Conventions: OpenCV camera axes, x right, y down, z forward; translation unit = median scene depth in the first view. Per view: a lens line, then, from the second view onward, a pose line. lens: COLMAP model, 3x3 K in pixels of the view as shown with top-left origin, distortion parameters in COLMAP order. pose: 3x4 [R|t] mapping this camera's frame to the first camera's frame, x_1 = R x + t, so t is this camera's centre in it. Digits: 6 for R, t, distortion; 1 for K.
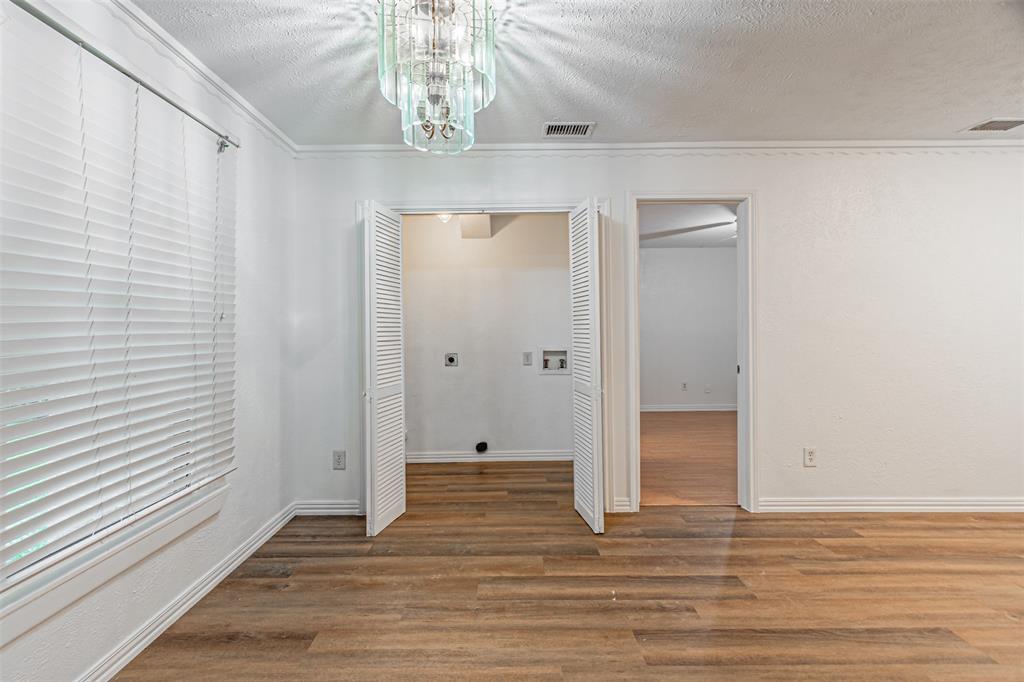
lens RADIAL K [[449.8, 0, 506.9], [0, 449.8, 325.8], [0, 0, 1]] dist [0.003070, 0.000216]
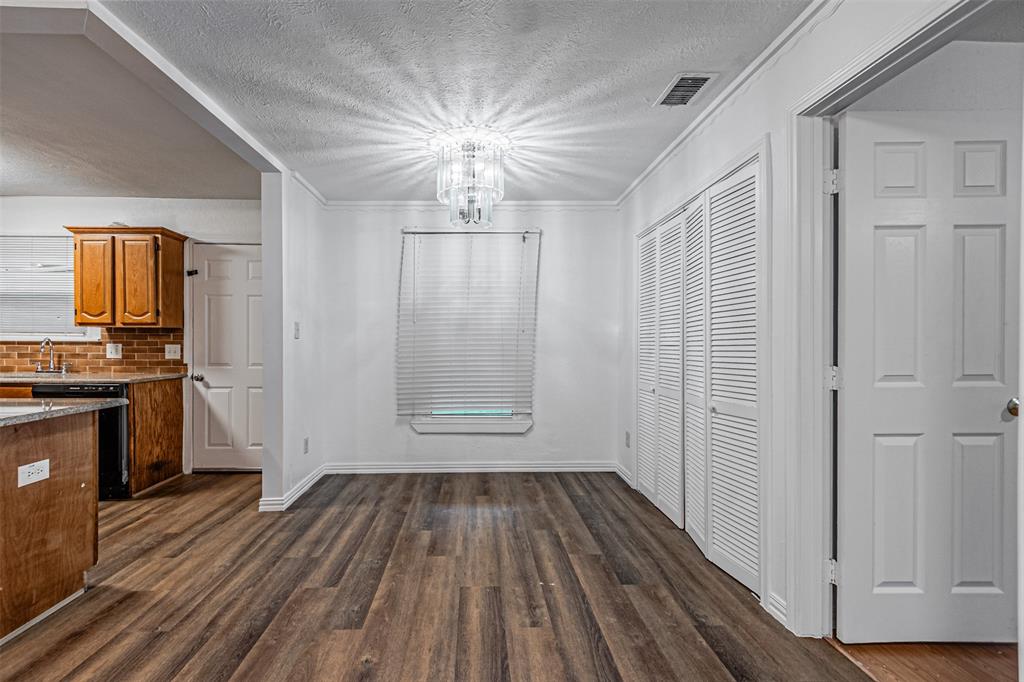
lens RADIAL K [[447.0, 0, 482.6], [0, 447.0, 348.3], [0, 0, 1]] dist [0.004299, -0.000233]
pose [[0.021620, 0.021104, -0.999544, 1.200728], [0.005402, 0.999760, 0.021225, 0.015400], [0.999752, -0.005858, 0.021501, 0.773130]]
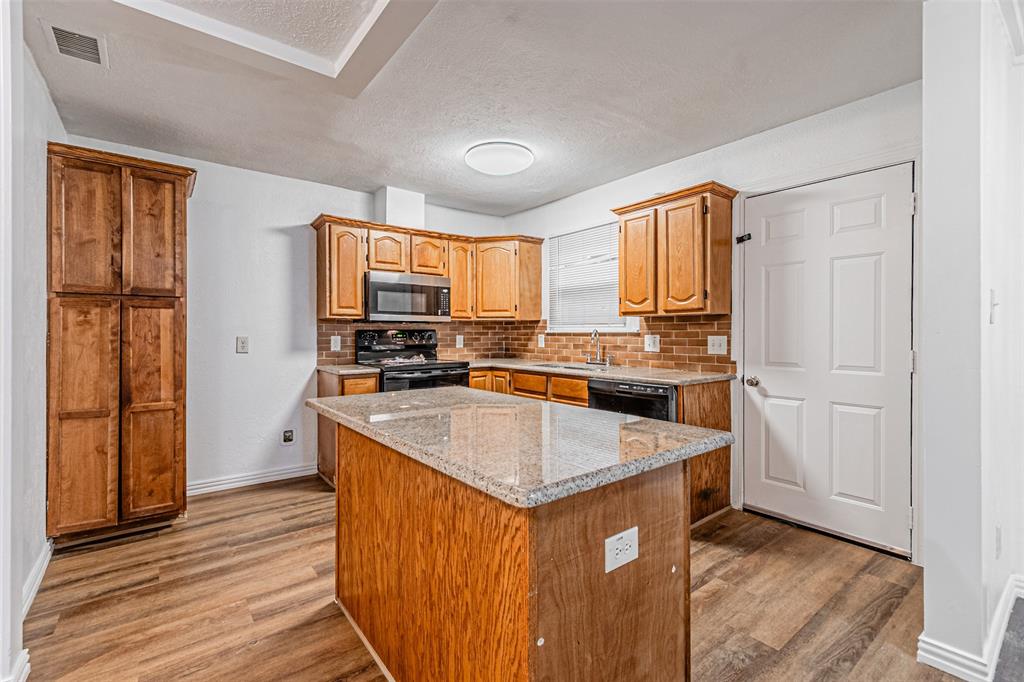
lens RADIAL K [[451.0, 0, 498.2], [0, 451.0, 335.5], [0, 0, 1]] dist [0.007443, -0.000536]
pose [[-0.796192, 0.017077, -0.604804, 0.759442], [0.018186, 0.999825, 0.004290, 0.012688], [0.604771, -0.007583, -0.796363, 0.267298]]
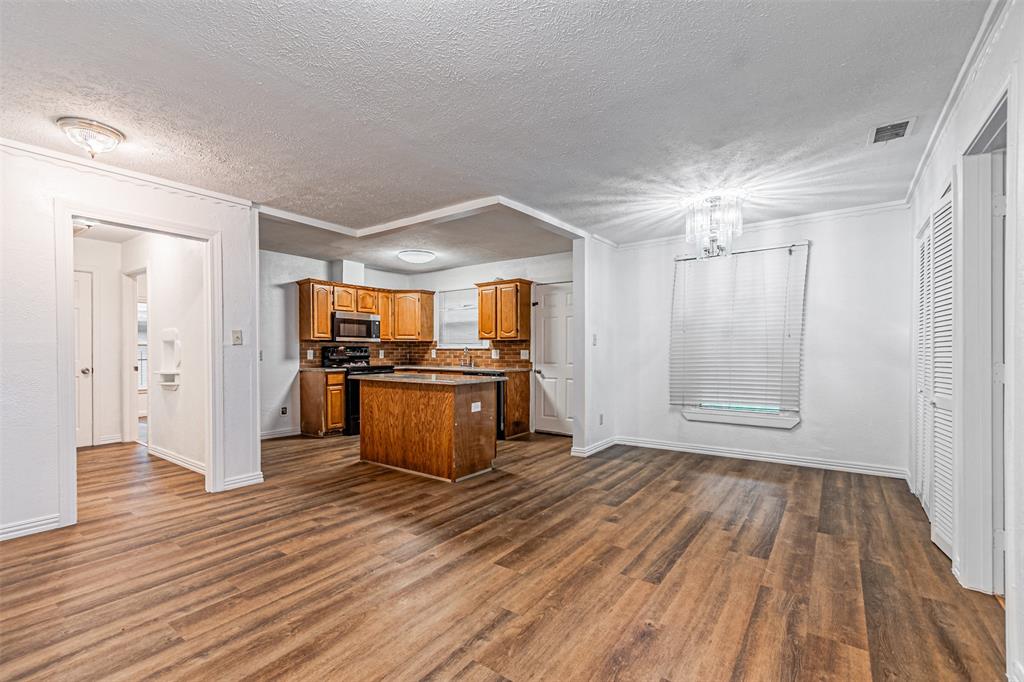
lens RADIAL K [[454.7, 0, 488.3], [0, 454.7, 357.4], [0, 0, 1]] dist [0.008449, -0.000128]
pose [[-0.605209, 0.024782, -0.795681, 1.830216], [0.016139, 0.999692, 0.018860, 0.019971], [0.795903, -0.001428, -0.605423, 1.143258]]
